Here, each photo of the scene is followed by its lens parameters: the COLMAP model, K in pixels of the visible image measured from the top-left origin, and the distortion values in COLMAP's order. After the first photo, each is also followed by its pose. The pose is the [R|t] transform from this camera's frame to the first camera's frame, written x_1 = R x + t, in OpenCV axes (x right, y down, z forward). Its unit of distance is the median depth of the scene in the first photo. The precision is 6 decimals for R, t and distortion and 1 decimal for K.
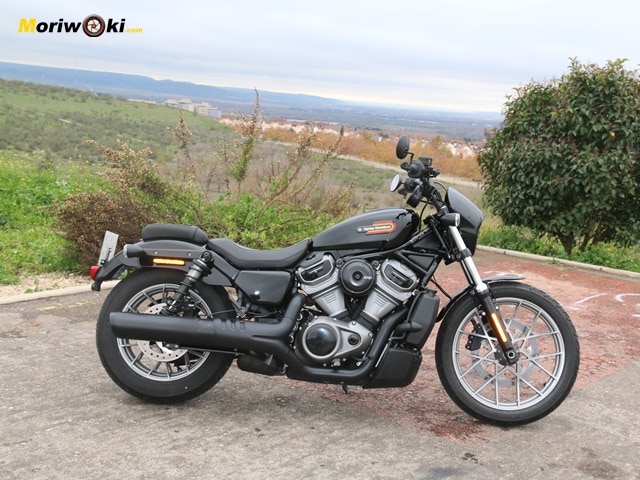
lens RADIAL K [[789.0, 0, 325.3], [0, 789.0, 243.2], [0, 0, 1]] dist [0.011938, 0.000000]
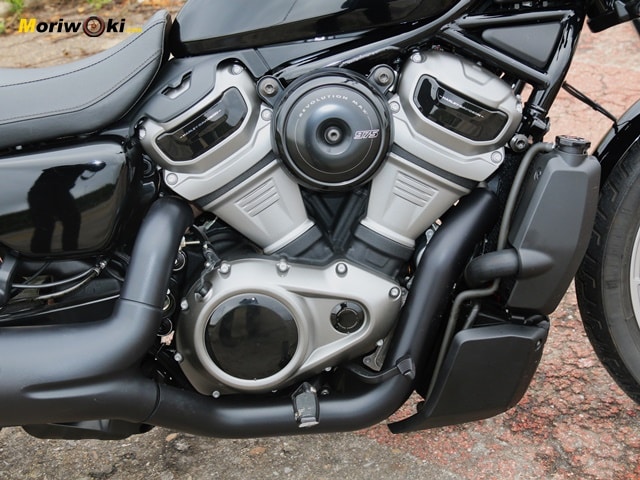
lens RADIAL K [[1142.1, 0, 322.5], [0, 1142.1, 240.0], [0, 0, 1]] dist [0.239548, 0.000000]
pose [[0.988738, -0.149650, 0.001681, 0.029047], [0.141701, 0.939713, 0.311224, -0.059527], [-0.048155, -0.307481, 0.950335, 0.540190]]
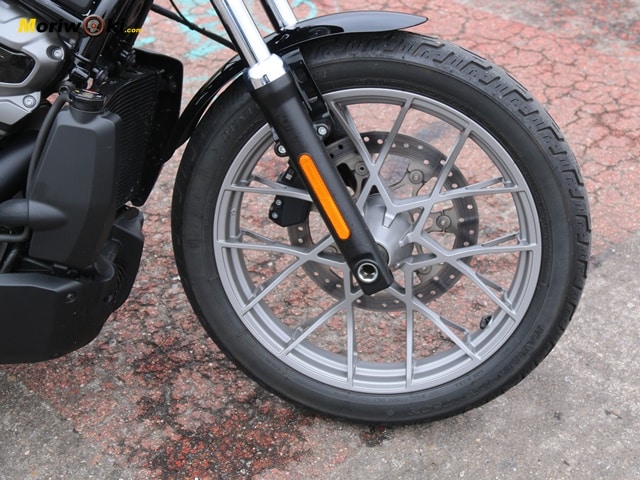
lens RADIAL K [[1093.8, 0, 322.5], [0, 1093.8, 241.8], [0, 0, 1]] dist [0.251438, 0.000000]
pose [[0.995984, -0.020401, -0.087173, 0.255634], [0.053288, 0.917521, 0.394100, -0.051054], [0.071943, -0.397163, 0.914924, 0.578924]]
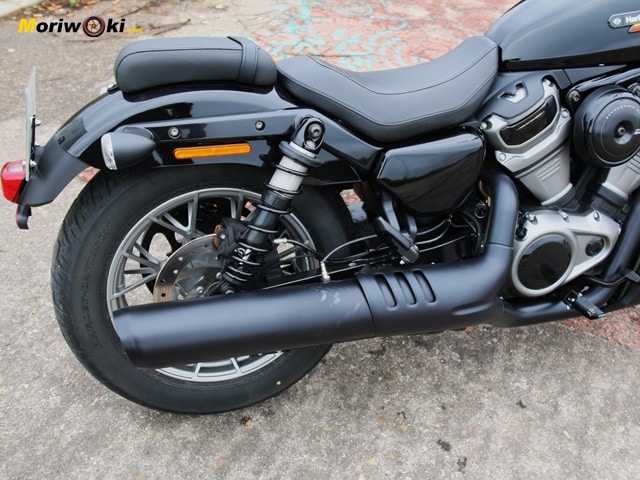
lens RADIAL K [[685.1, 0, 342.8], [0, 685.1, 243.6], [0, 0, 1]] dist [-0.035834, 0.000000]
pose [[0.948268, -0.184155, 0.258600, -0.233241], [0.037314, 0.873573, 0.485261, -0.101734], [-0.315269, -0.450508, 0.835253, 0.664823]]
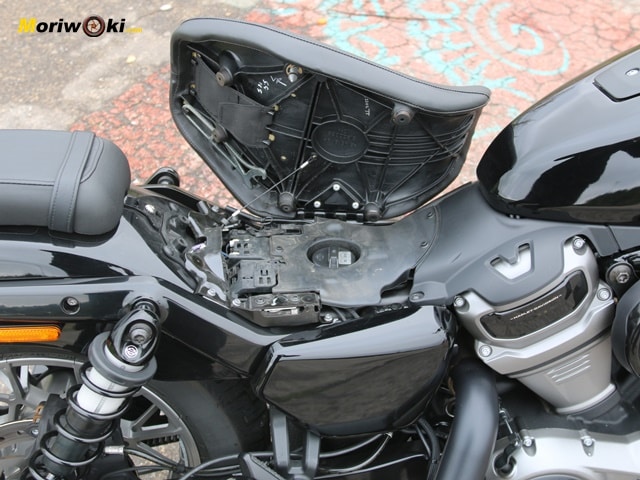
lens RADIAL K [[789.0, 0, 322.2], [0, 789.0, 238.3], [0, 0, 1]] dist [0.011938, 0.000000]
pose [[0.994707, -0.089971, 0.049629, -0.099425], [0.045451, 0.818447, 0.572781, -0.151282], [-0.092152, -0.567494, 0.818204, 0.787436]]
